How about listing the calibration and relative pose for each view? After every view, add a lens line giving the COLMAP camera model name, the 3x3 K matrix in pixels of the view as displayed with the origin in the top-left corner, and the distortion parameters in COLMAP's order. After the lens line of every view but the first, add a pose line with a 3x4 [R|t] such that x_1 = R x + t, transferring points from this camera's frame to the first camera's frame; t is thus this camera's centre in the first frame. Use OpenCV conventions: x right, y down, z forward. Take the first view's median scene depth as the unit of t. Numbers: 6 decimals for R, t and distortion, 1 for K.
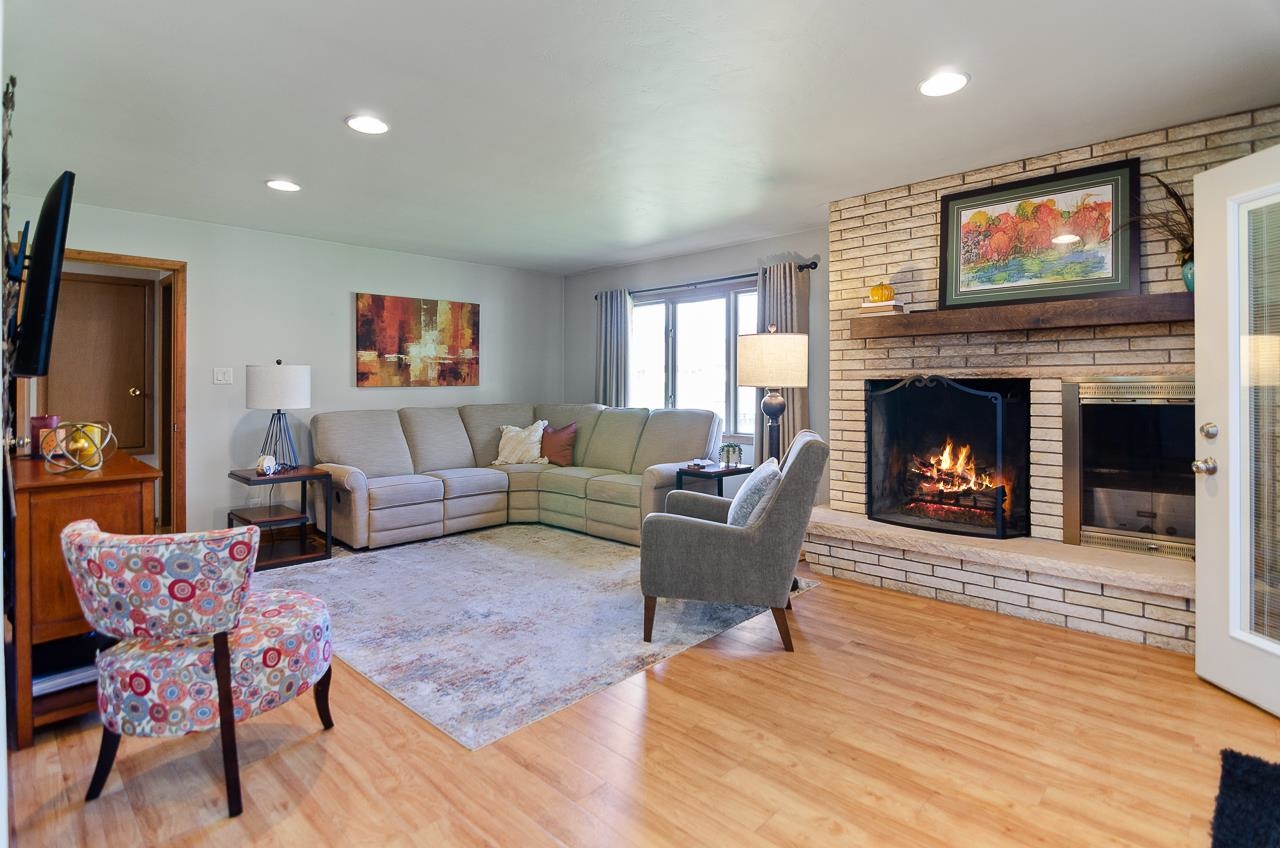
lens RADIAL K [[633.1, 0, 642.8], [0, 633.1, 381.7], [0, 0, 1]] dist [-0.003038, -0.003854]
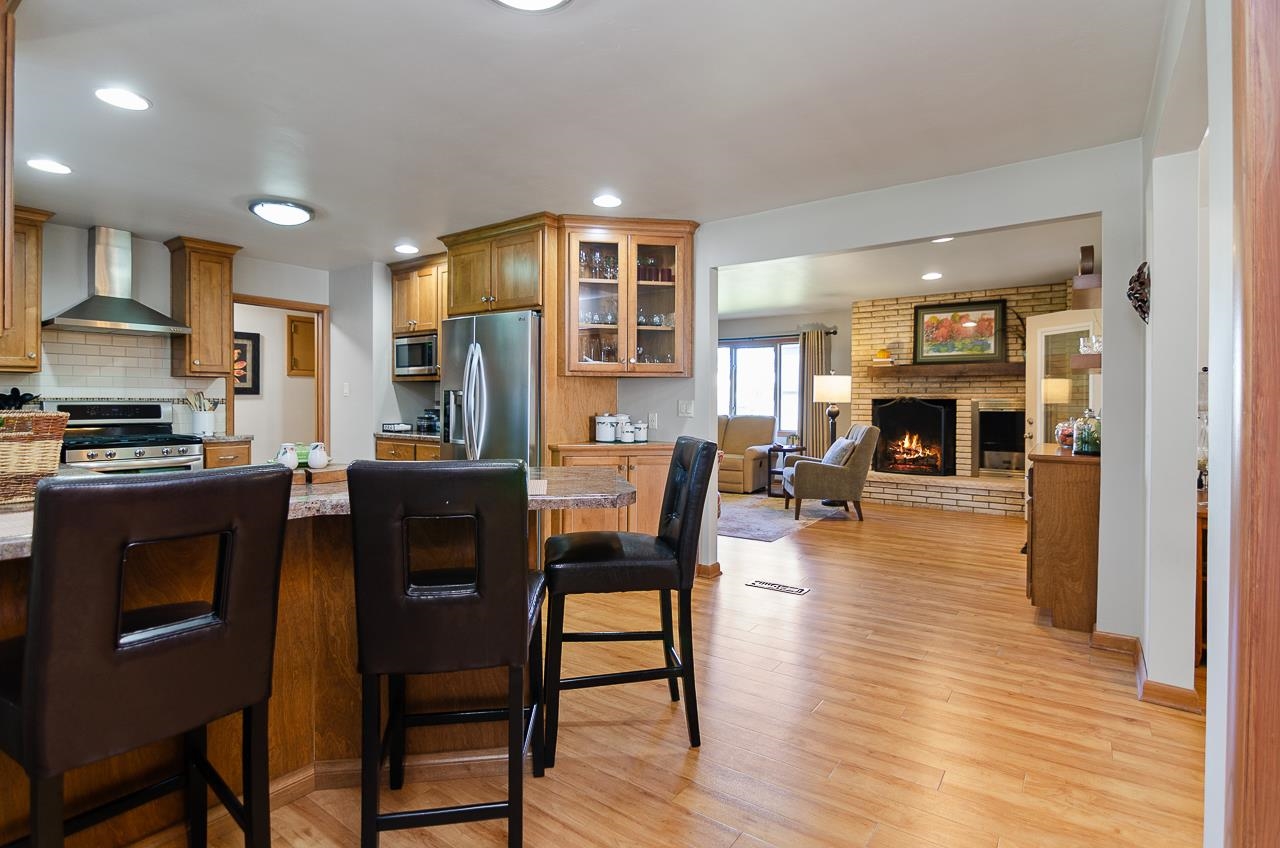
lens RADIAL K [[625.5, 0, 641.9], [0, 625.5, 401.9], [0, 0, 1]] dist [-0.001473, -0.000573]
pose [[0.989523, 0.005268, 0.144279, -0.696004], [-0.006933, 0.999915, 0.011037, -0.011379], [-0.144209, -0.011922, 0.989476, -0.870523]]
